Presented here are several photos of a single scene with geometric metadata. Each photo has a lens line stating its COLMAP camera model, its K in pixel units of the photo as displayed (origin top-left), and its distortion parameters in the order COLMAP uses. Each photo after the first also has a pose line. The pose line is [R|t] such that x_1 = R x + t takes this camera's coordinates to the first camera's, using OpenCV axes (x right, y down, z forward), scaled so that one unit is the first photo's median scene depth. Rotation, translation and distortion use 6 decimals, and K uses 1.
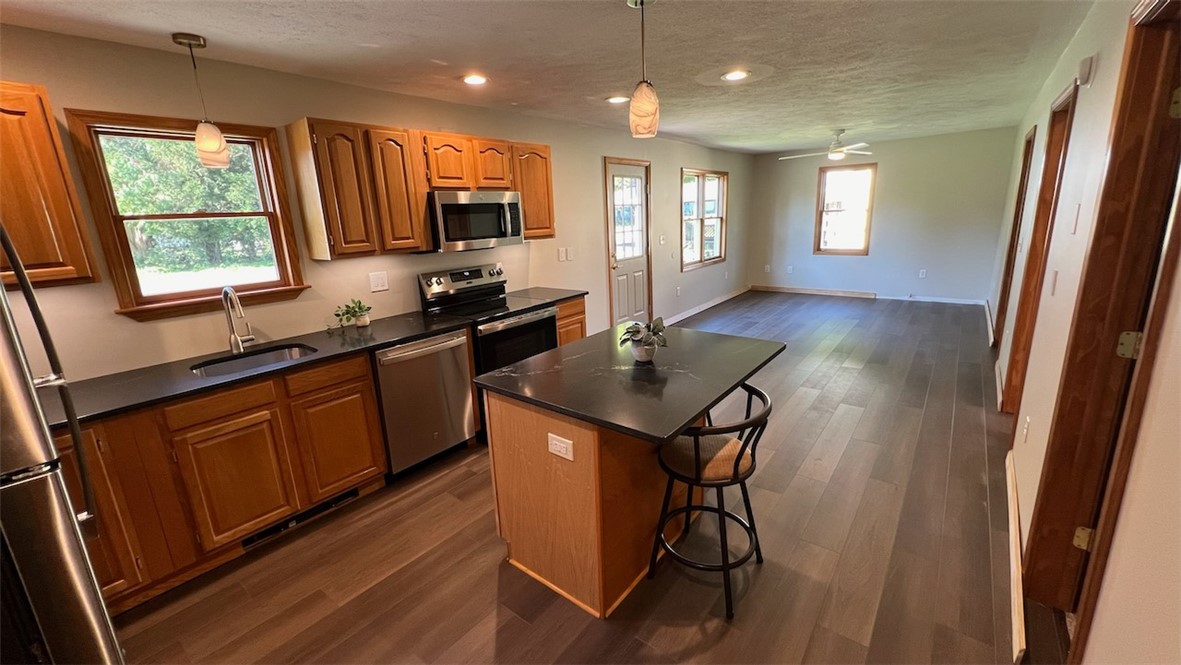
lens RADIAL K [[485.2, 0, 590.5], [0, 485.2, 332.5], [0, 0, 1]] dist [0.000755, 0.000004]
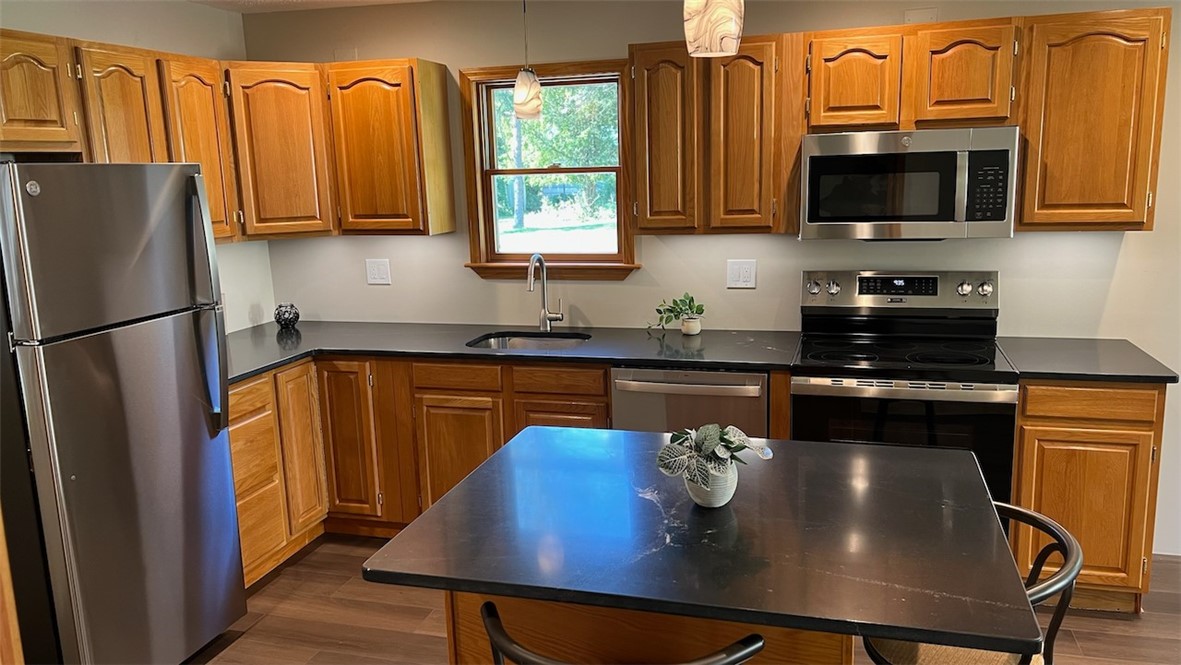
lens RADIAL K [[874.1, 0, 590.5], [0, 874.1, 332.5], [0, 0, 1]] dist [0.068199, 0.002443]
pose [[0.372568, 0.196207, -0.907026, 0.598704], [-0.214688, 0.969102, 0.121451, -0.136198], [0.902830, 0.149479, 0.403179, 0.382190]]
